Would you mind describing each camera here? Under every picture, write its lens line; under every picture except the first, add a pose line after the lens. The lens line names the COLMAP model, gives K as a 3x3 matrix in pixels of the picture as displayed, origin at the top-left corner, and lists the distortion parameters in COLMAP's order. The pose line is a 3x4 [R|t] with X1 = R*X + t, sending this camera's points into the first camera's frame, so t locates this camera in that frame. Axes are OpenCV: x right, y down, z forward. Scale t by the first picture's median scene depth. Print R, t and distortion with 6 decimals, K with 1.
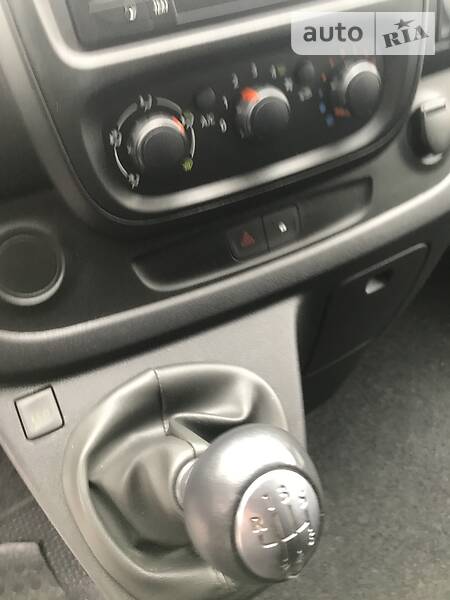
lens RADIAL K [[508.4, 0, 225.0], [0, 508.4, 300.0], [0, 0, 1]] dist [0.008163, -0.002886]
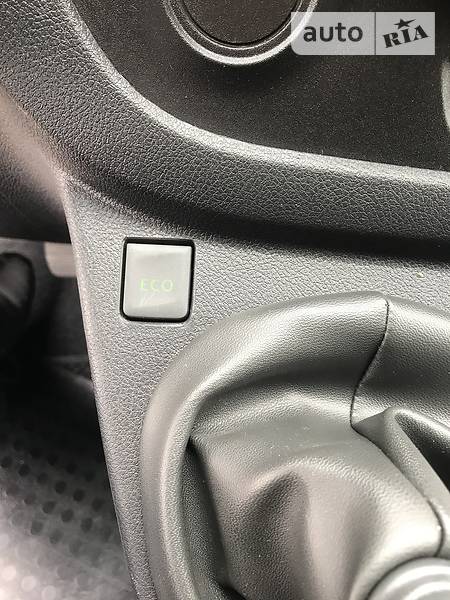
lens RADIAL K [[508.4, 0, 225.0], [0, 508.4, 300.0], [0, 0, 1]] dist [0.008163, -0.002886]
pose [[0.877256, 0.433080, -0.207032, -0.179625], [-0.383049, 0.891513, 0.241820, 0.081702], [0.289299, -0.132835, 0.947977, 0.506455]]
